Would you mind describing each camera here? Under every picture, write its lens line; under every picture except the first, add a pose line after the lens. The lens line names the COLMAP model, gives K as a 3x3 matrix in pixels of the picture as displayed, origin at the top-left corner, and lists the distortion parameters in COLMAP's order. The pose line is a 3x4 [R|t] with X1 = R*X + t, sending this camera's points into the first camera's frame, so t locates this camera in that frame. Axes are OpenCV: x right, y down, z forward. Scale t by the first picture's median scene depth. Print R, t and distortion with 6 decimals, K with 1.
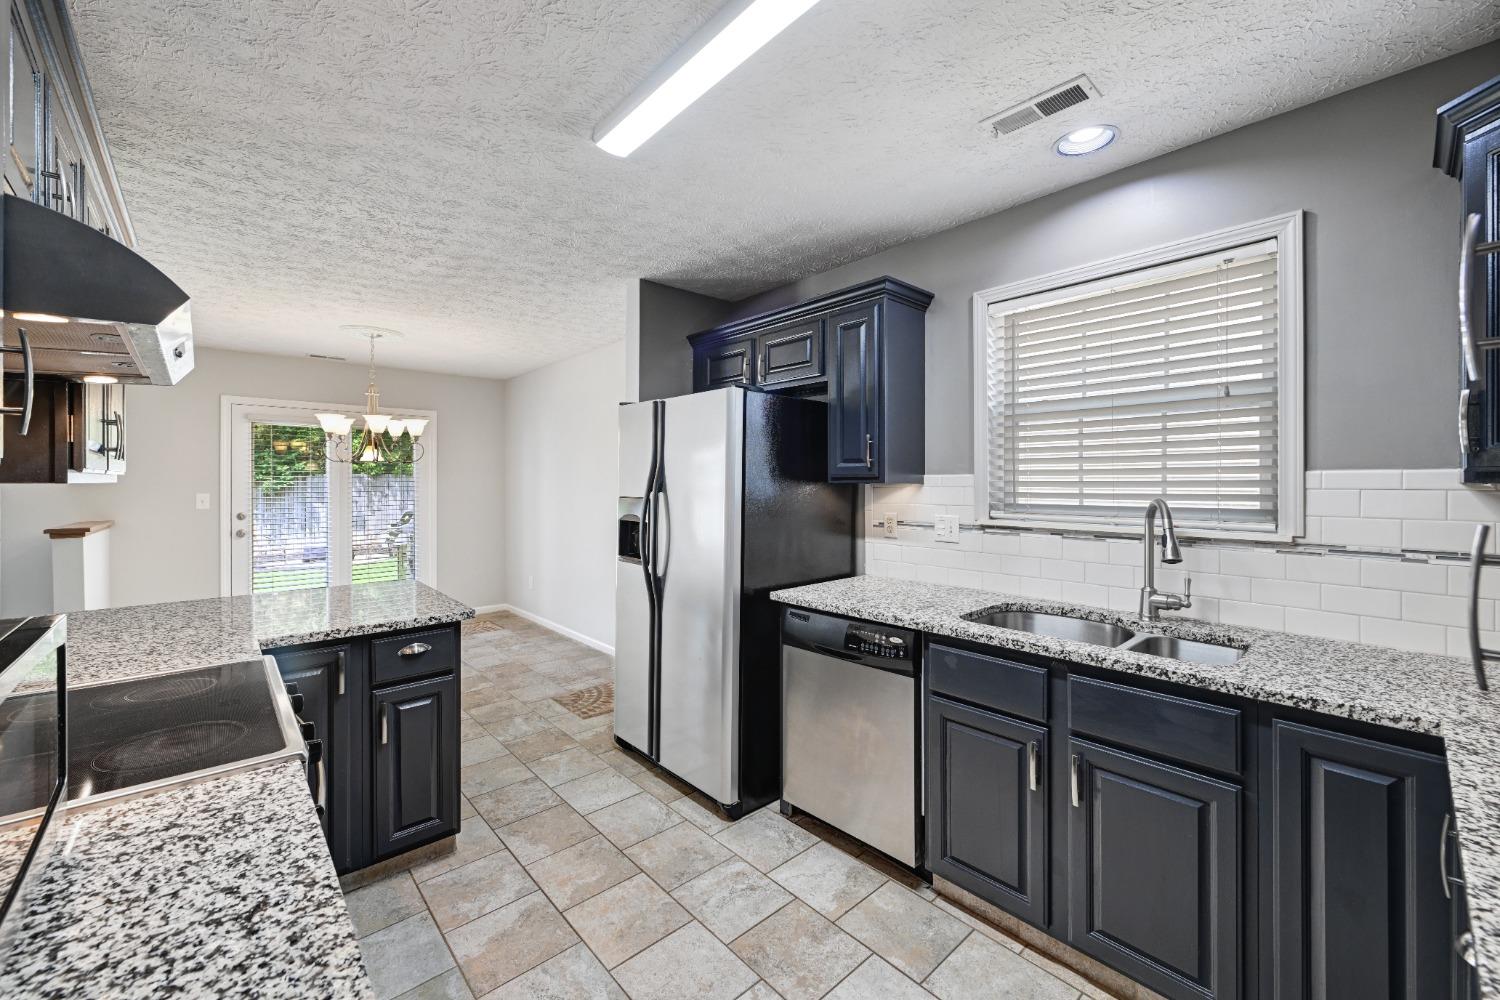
lens RADIAL K [[598.2, 0, 740.2], [0, 598.2, 481.5], [0, 0, 1]] dist [0.007448, -0.000990]
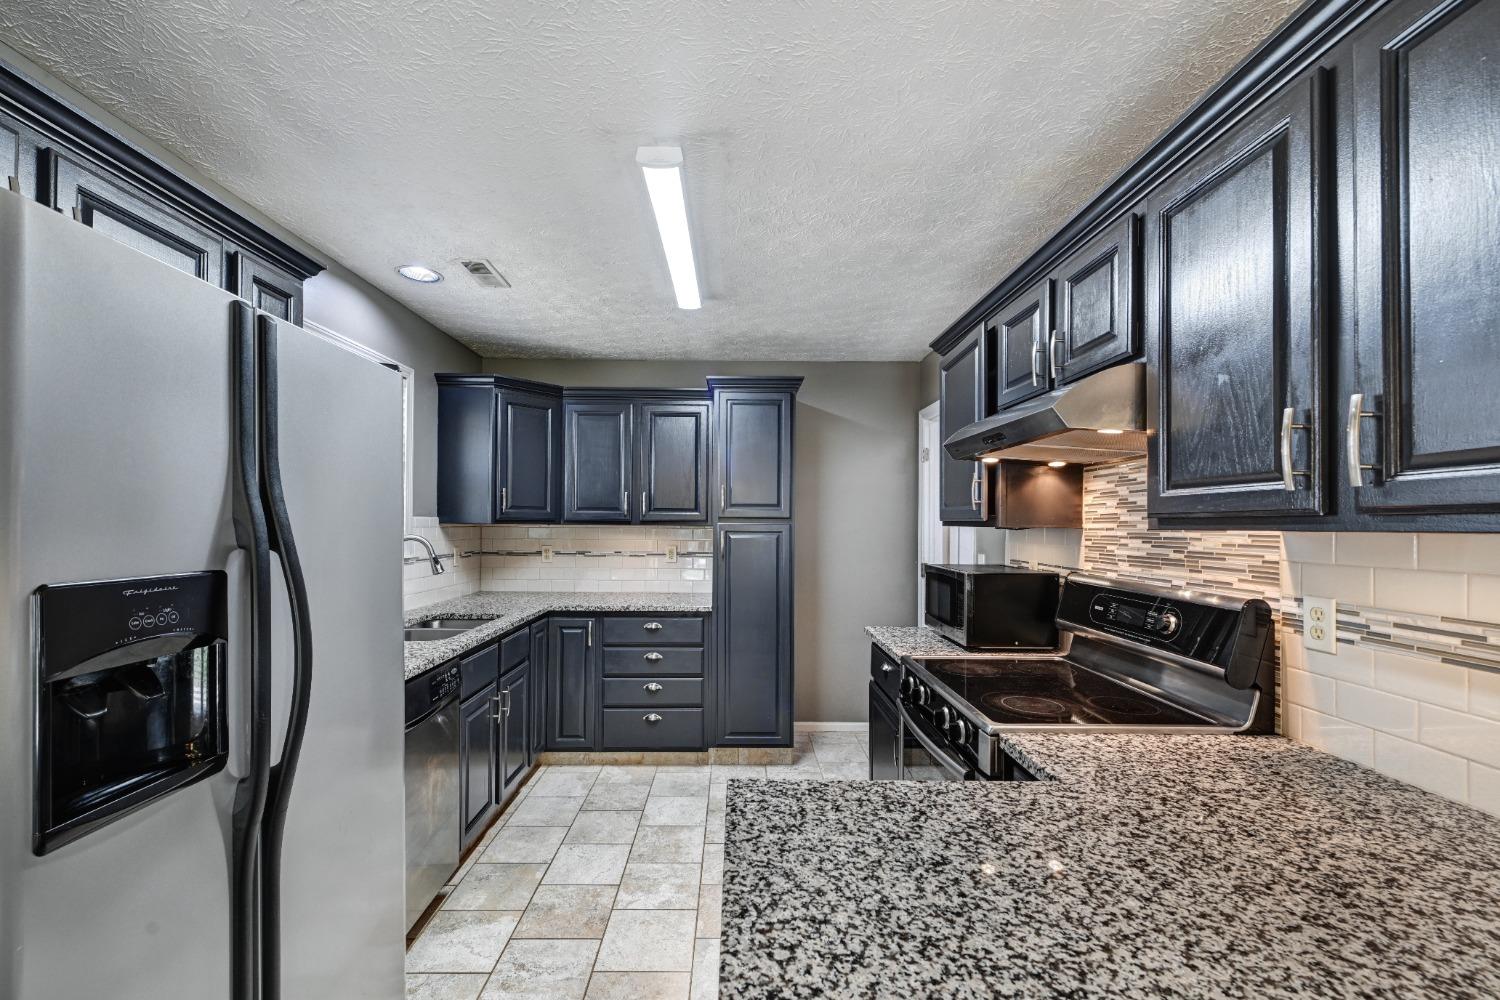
lens RADIAL K [[598.2, 0, 728.5], [0, 598.2, 524.8], [0, 0, 1]] dist [0.007448, -0.000990]
pose [[-0.745944, -0.004547, 0.665993, -0.665584], [-0.005699, 0.999984, 0.000444, -0.000618], [-0.665984, -0.003464, -0.745958, 1.195382]]
